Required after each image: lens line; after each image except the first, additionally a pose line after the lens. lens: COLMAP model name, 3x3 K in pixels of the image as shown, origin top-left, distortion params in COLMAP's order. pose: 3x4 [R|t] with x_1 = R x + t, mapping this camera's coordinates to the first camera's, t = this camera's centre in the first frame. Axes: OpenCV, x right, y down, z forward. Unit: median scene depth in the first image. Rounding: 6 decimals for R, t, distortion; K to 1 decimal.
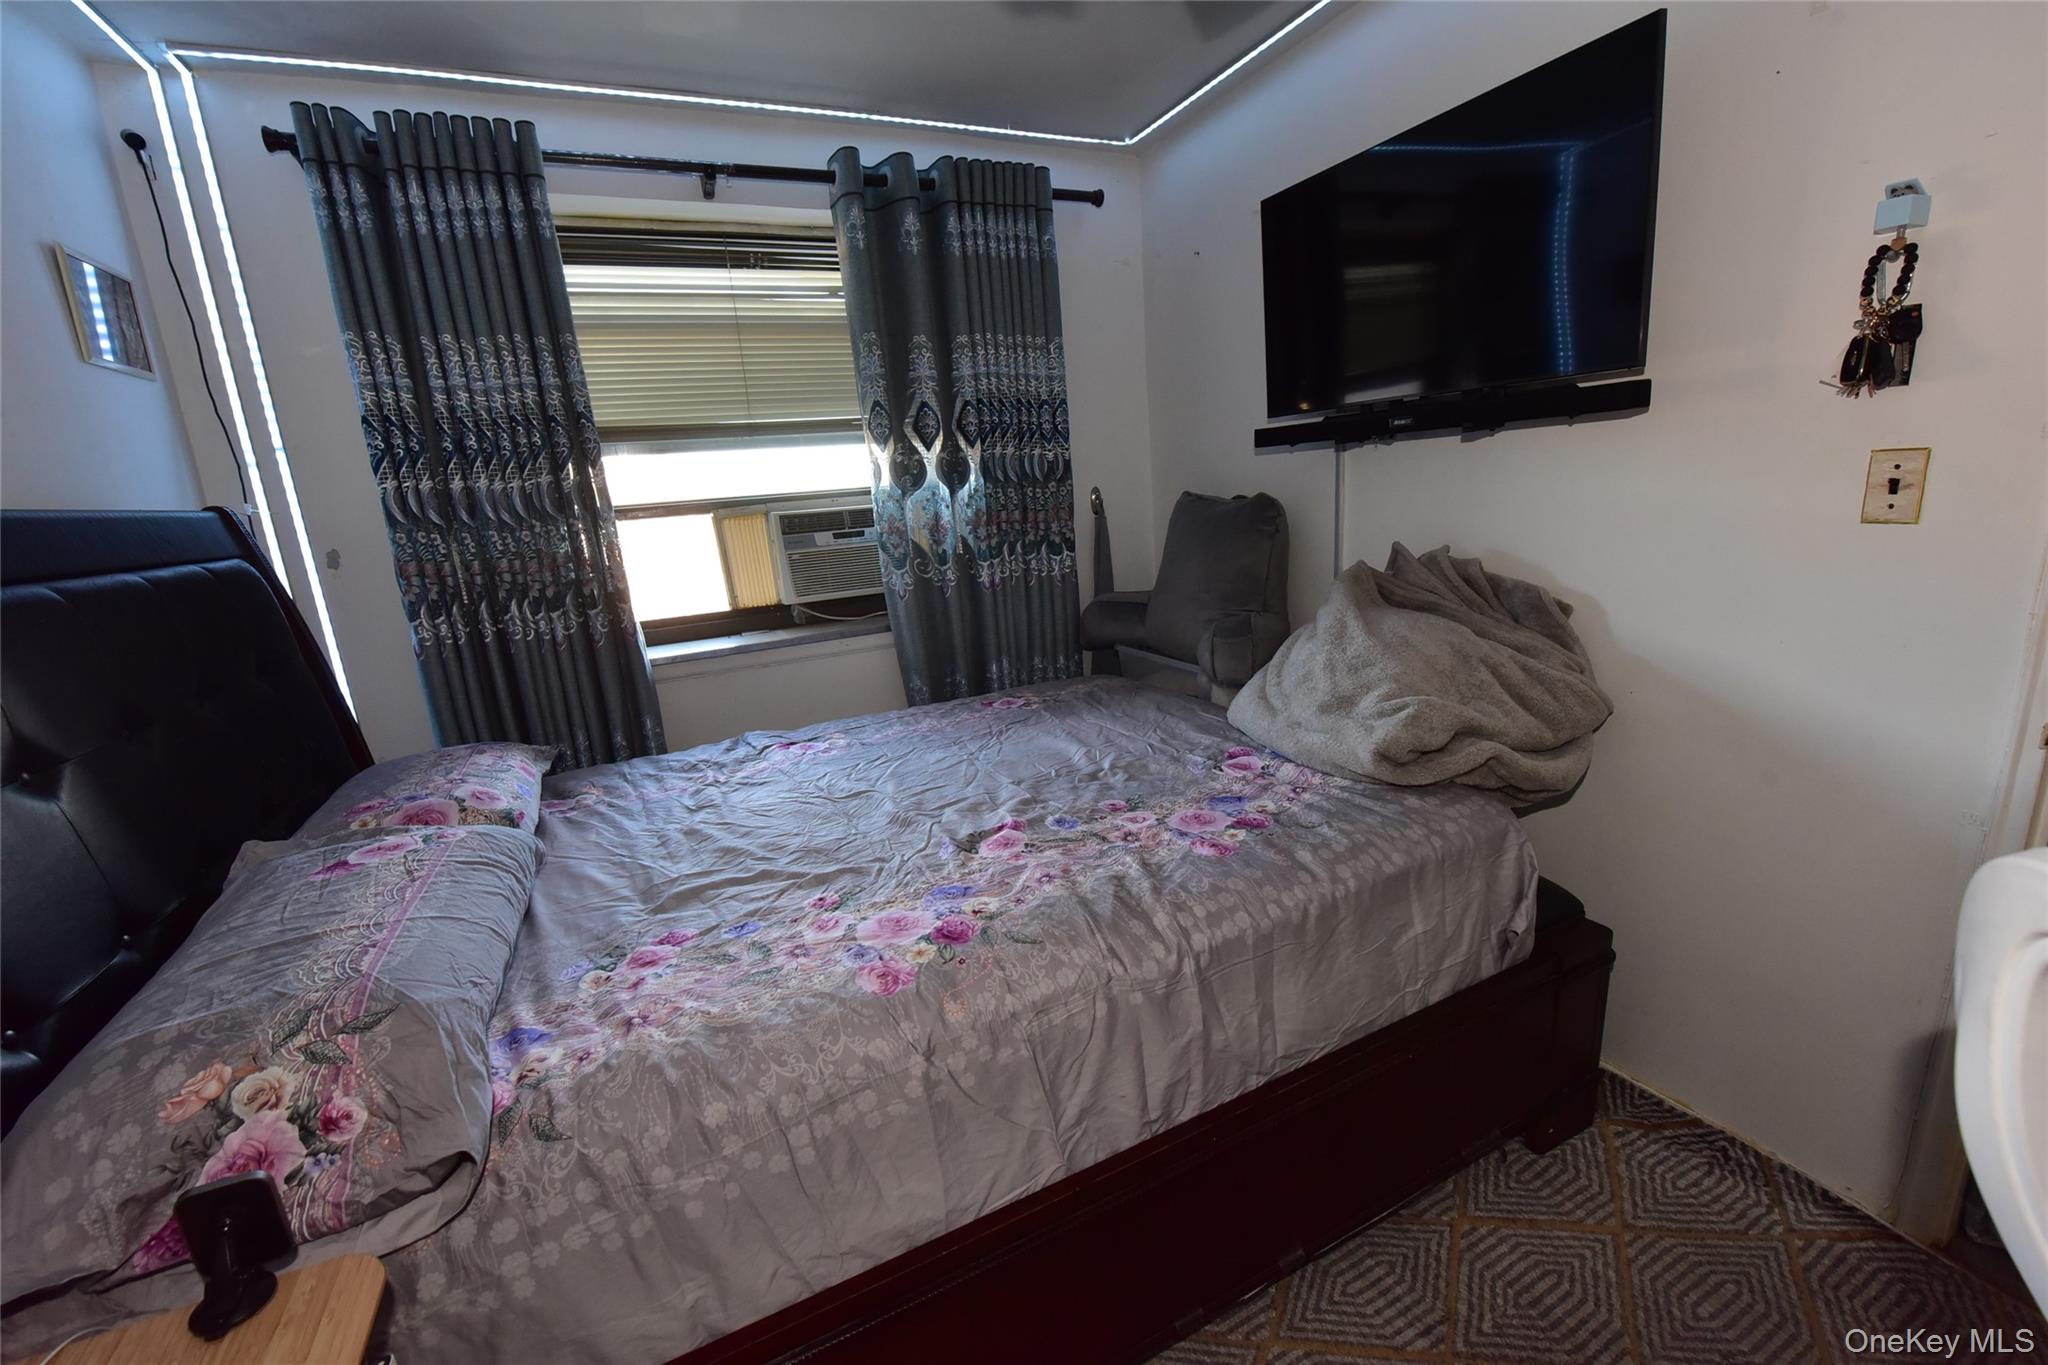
lens RADIAL K [[830.6, 0, 1021.0], [0, 830.6, 674.6], [0, 0, 1]] dist [-0.017139, -0.001218]
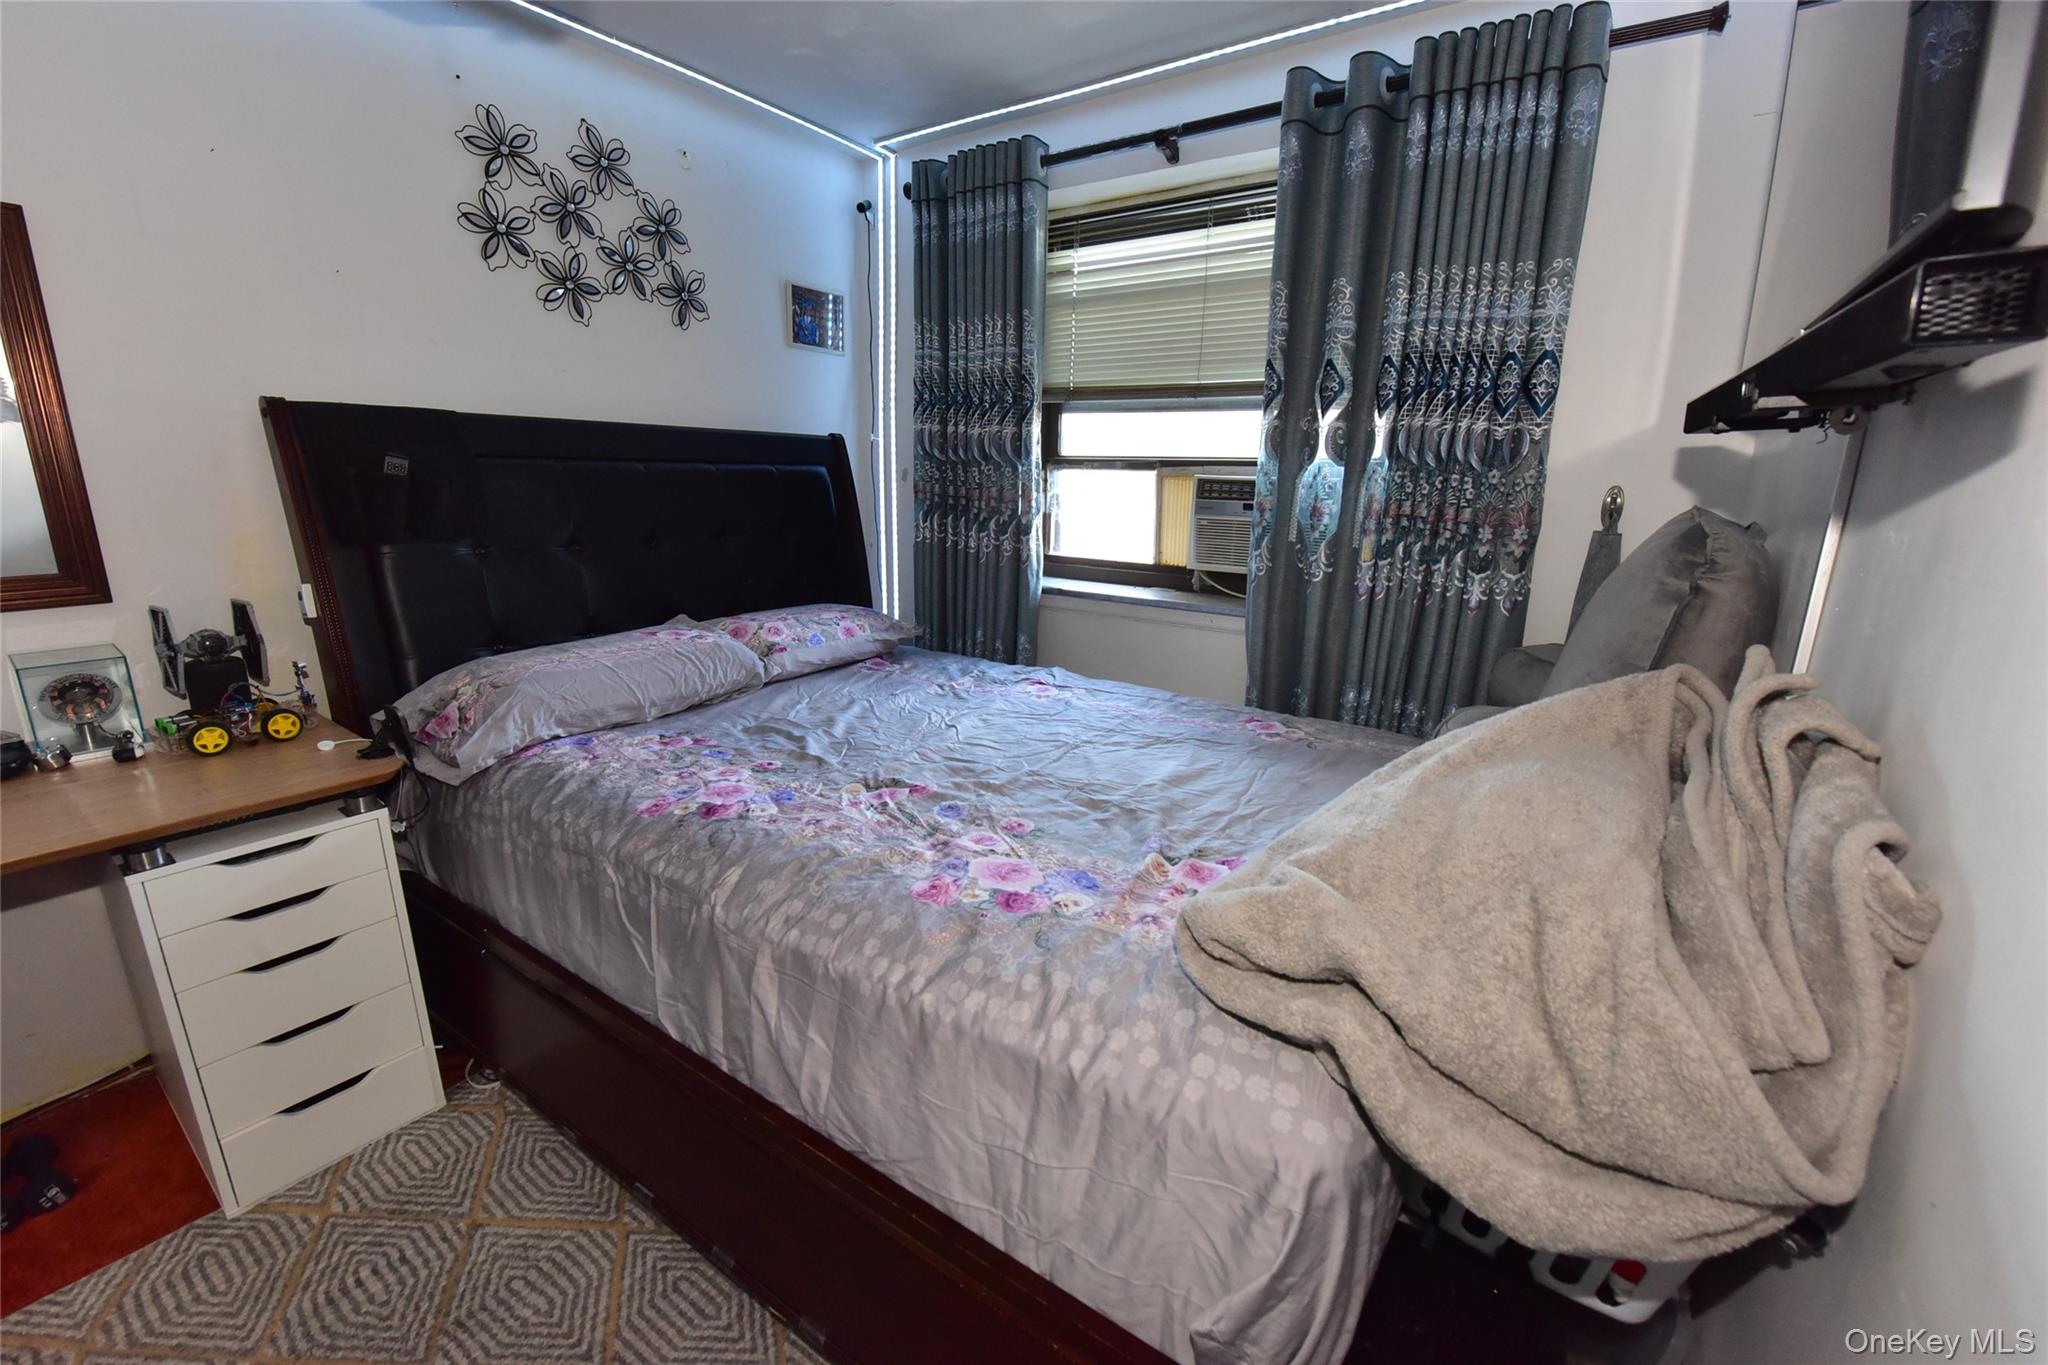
lens RADIAL K [[830.6, 0, 1018.8], [0, 830.6, 677.1], [0, 0, 1]] dist [-0.017139, -0.001218]
pose [[0.494553, 0.288974, -0.819702, 0.560551], [-0.252424, 0.950214, 0.182689, -0.108486], [0.831685, 0.116563, 0.542875, 0.359336]]
